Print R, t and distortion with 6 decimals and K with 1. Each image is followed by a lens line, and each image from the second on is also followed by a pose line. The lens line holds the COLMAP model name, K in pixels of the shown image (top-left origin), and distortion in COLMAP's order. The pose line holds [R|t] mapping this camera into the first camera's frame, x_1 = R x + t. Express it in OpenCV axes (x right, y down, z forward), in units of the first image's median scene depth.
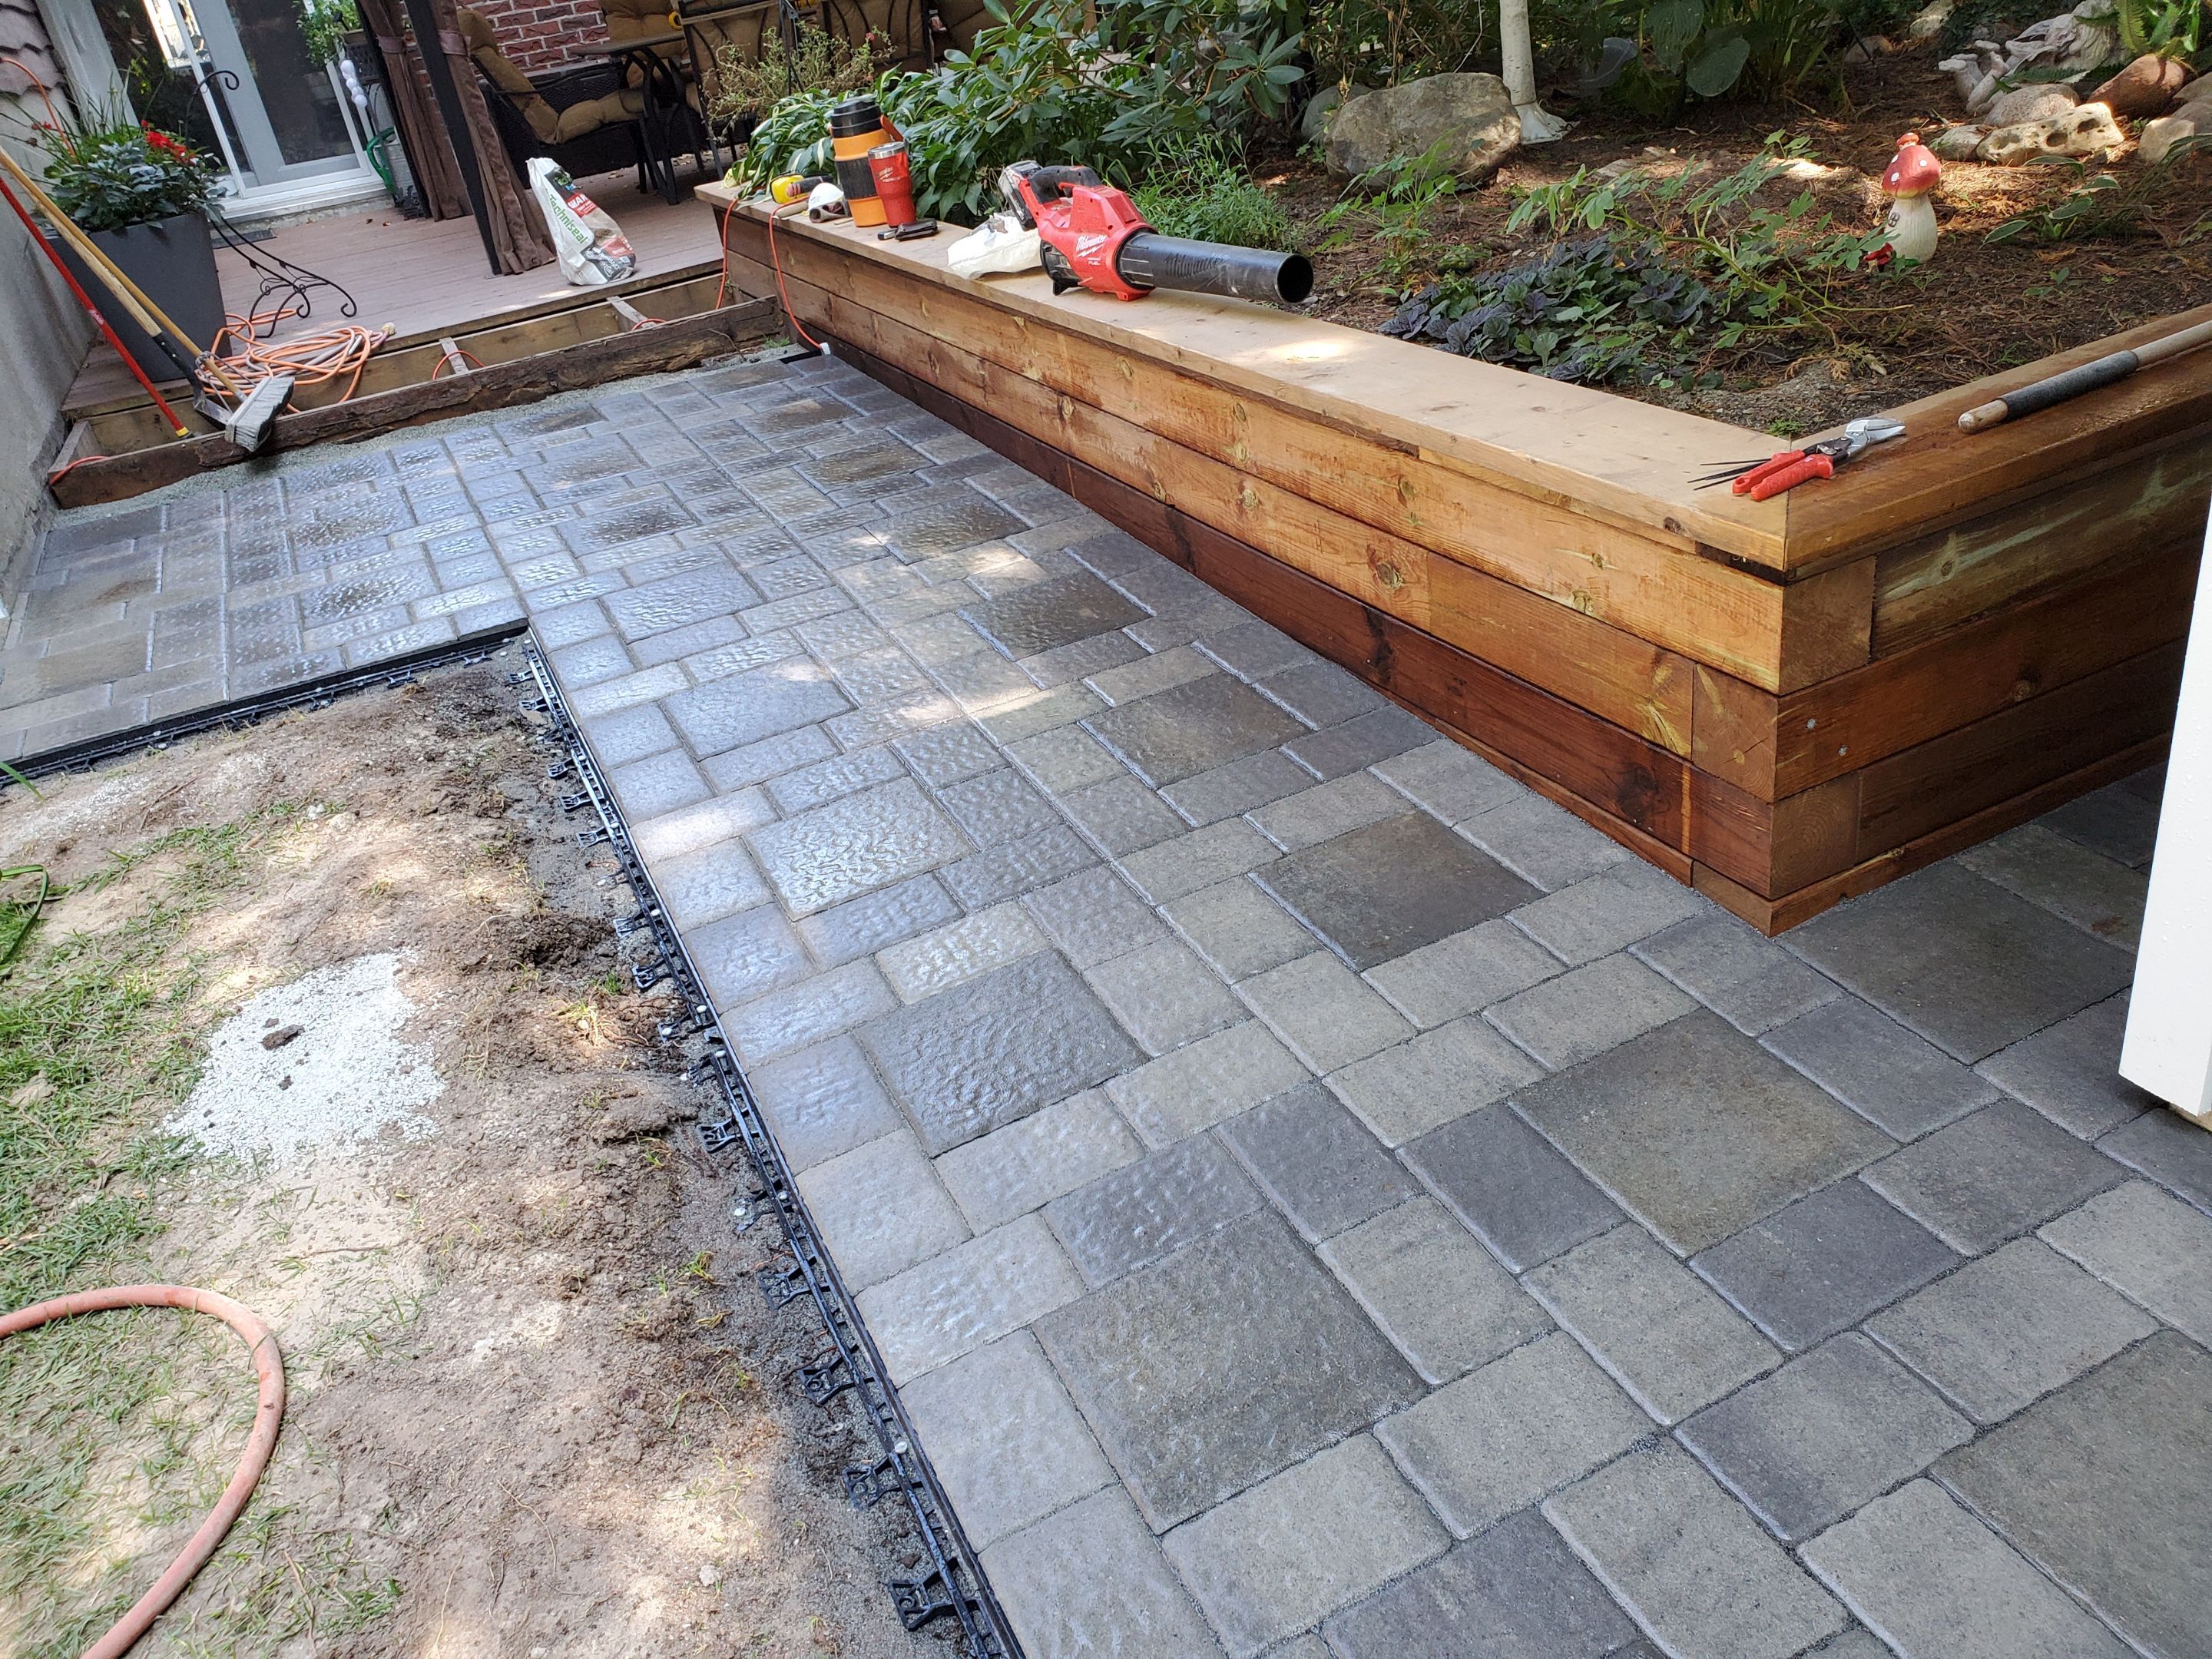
lens RADIAL K [[1716.3, 0, 1106.0], [0, 1716.3, 829.5], [0, 0, 1]] dist [0.002382, 0.035481]
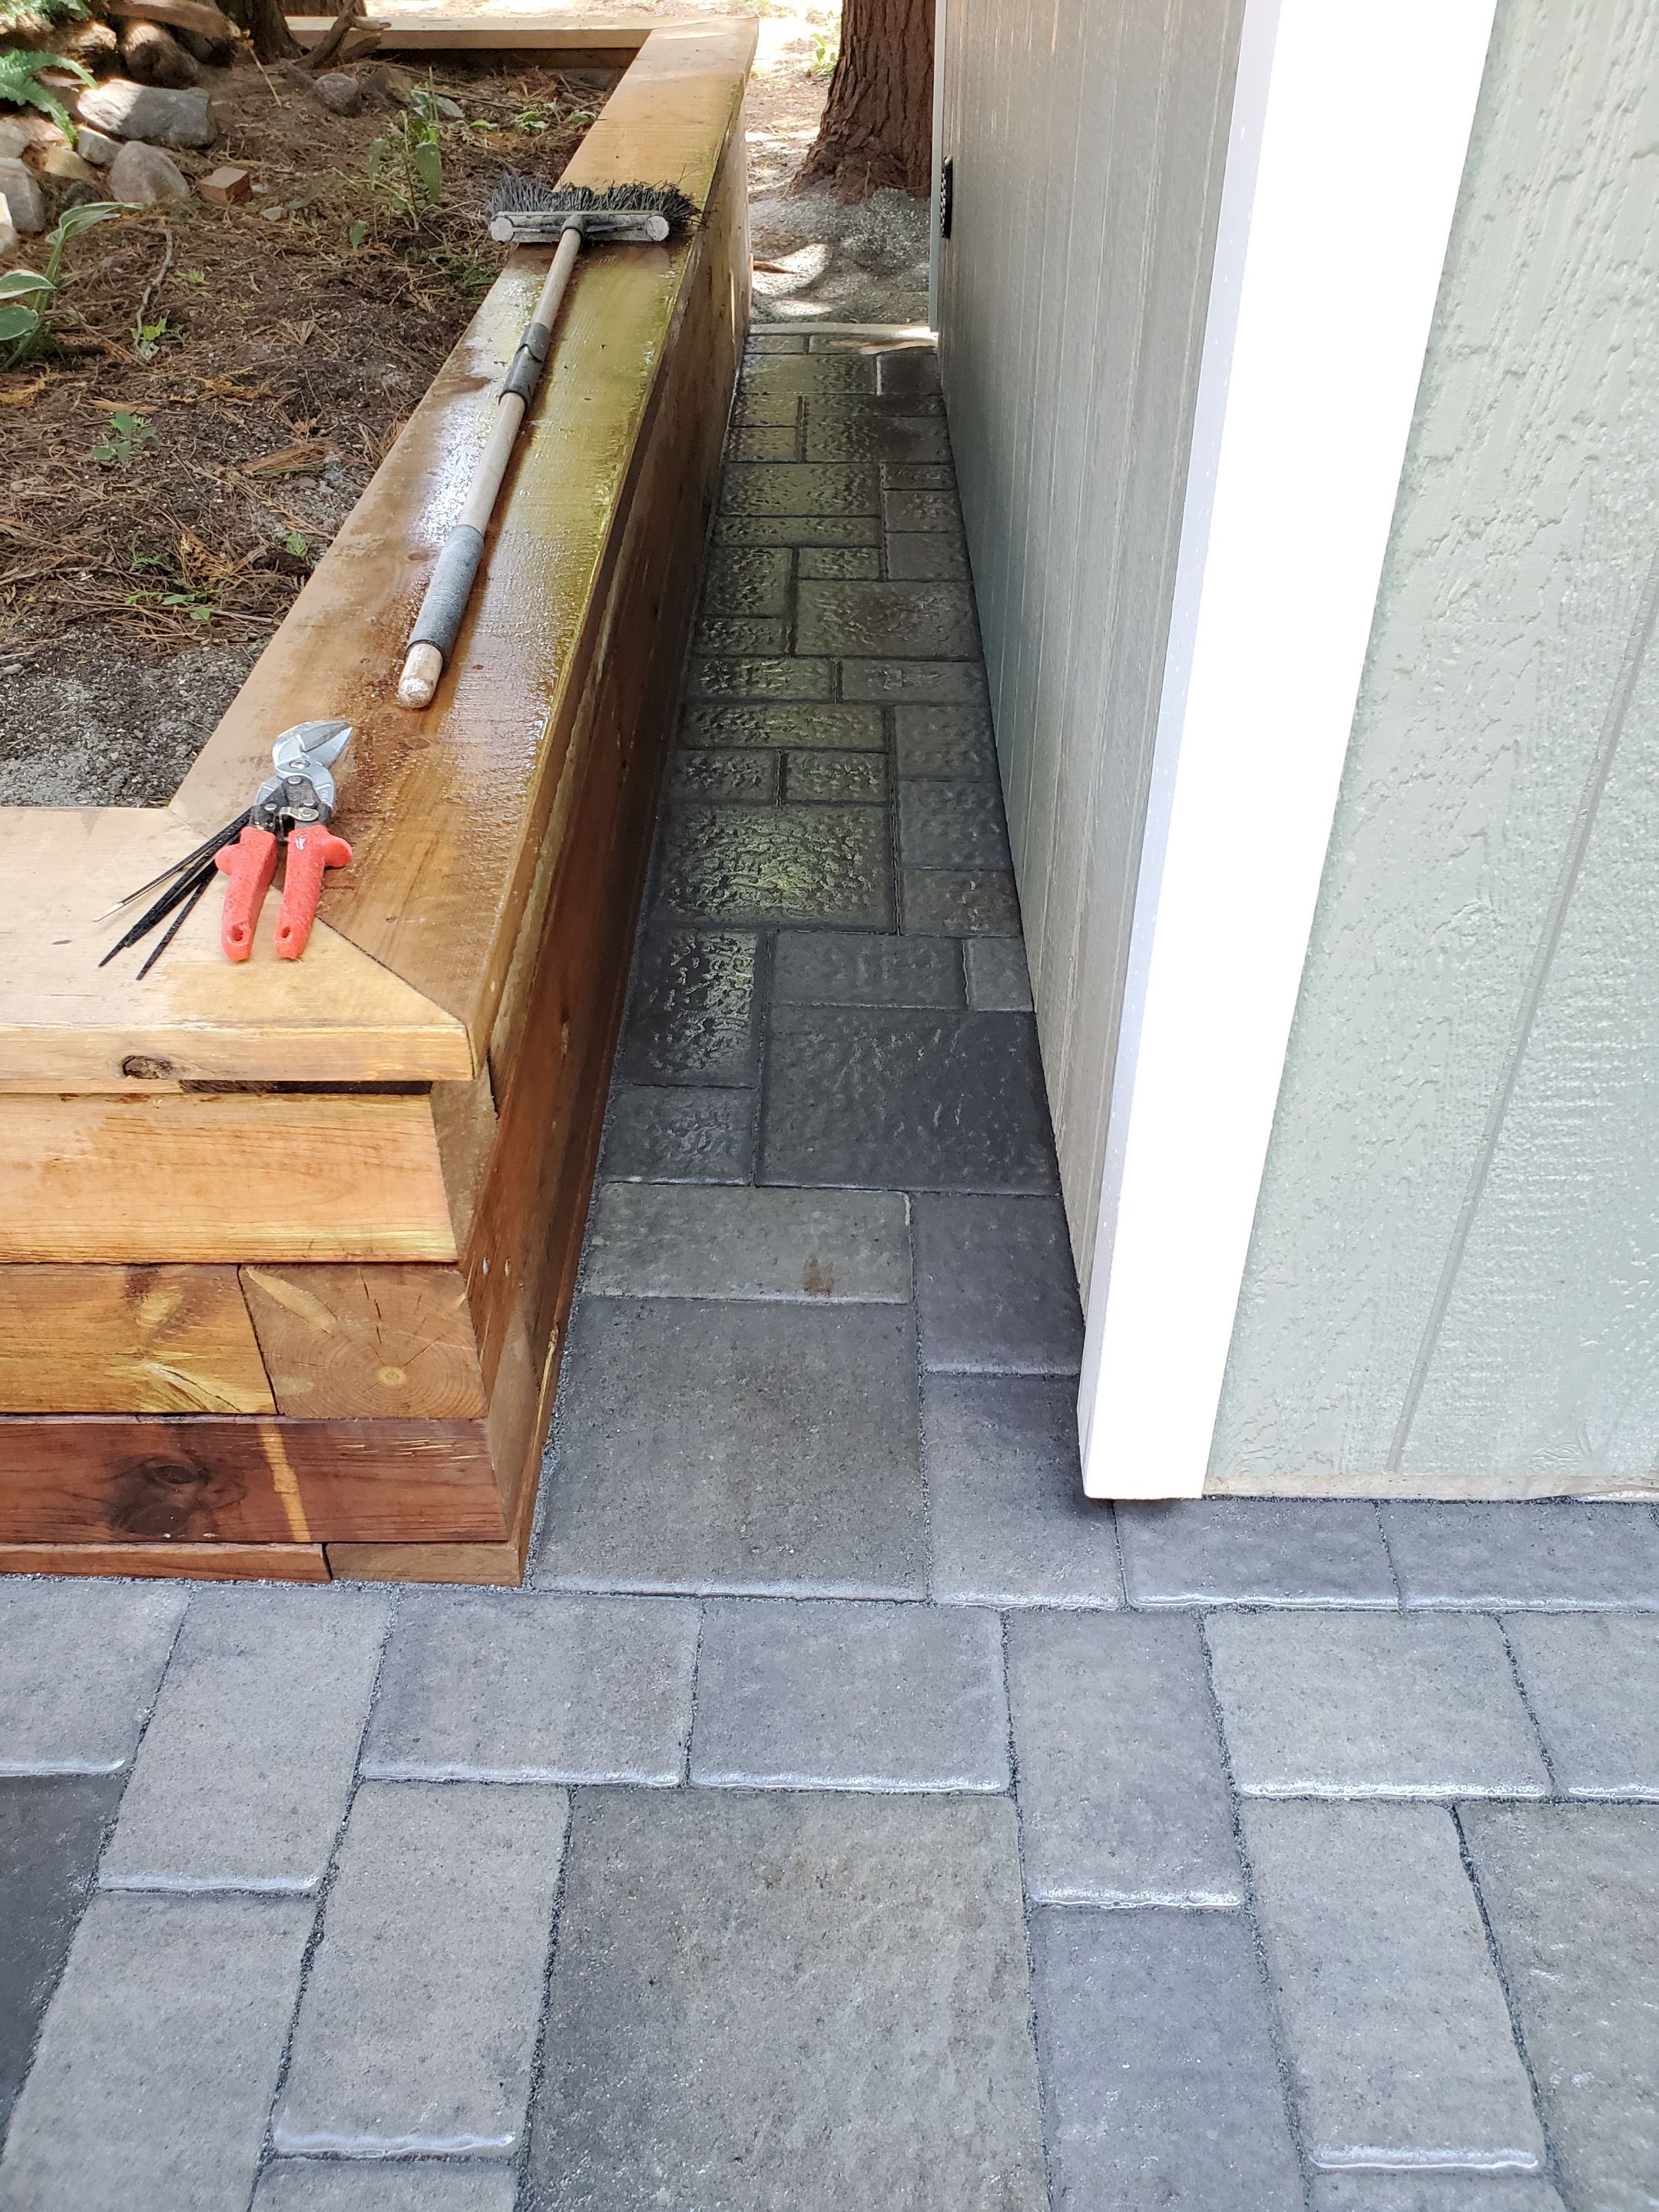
lens RADIAL K [[1716.3, 0, 829.5], [0, 1716.3, 1106.0], [0, 0, 1]] dist [0.002382, 0.035481]
pose [[0.417394, -0.446939, 0.791219, 0.019334], [0.379831, 0.876790, 0.294903, -0.125941], [-0.825537, 0.177439, 0.535728, 0.324031]]
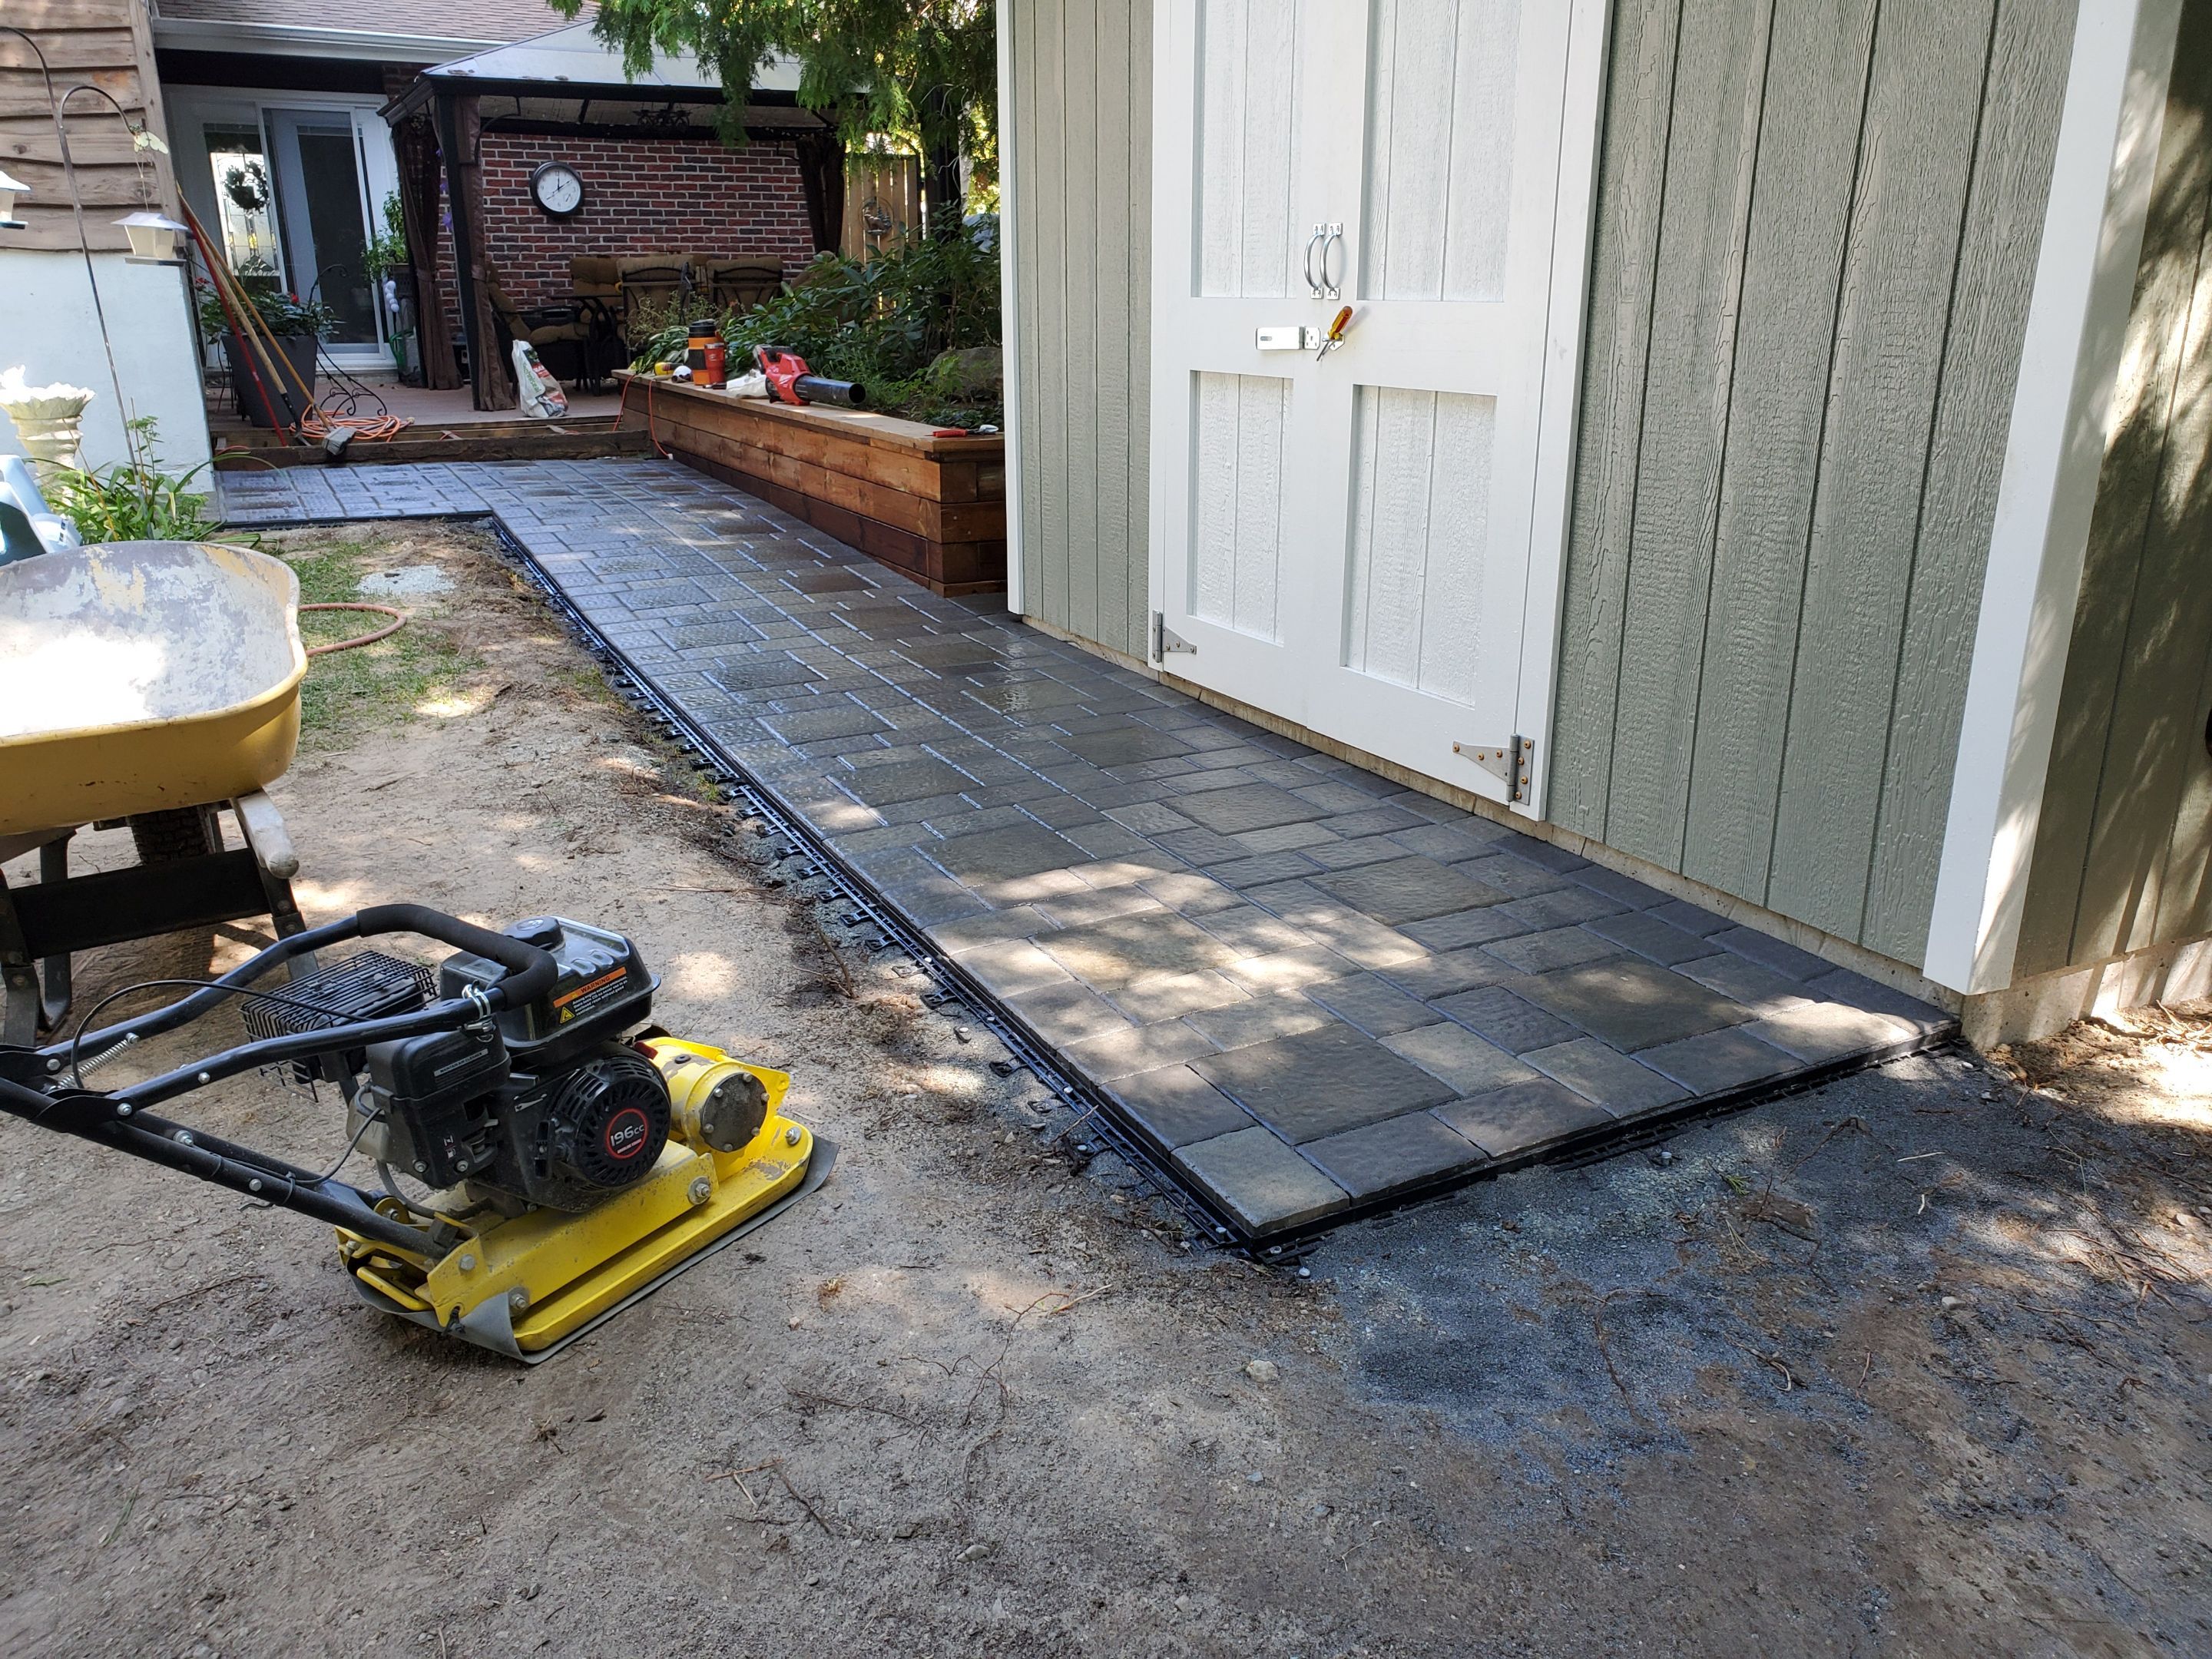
lens RADIAL K [[1661.4, 0, 1106.0], [0, 1661.4, 829.5], [0, 0, 1]] dist [-0.001888, 0.001526]
pose [[0.988063, 0.128849, 0.084436, 0.274287], [-0.111414, 0.976221, -0.185958, 0.540209], [-0.106389, 0.174331, 0.978923, -0.970101]]
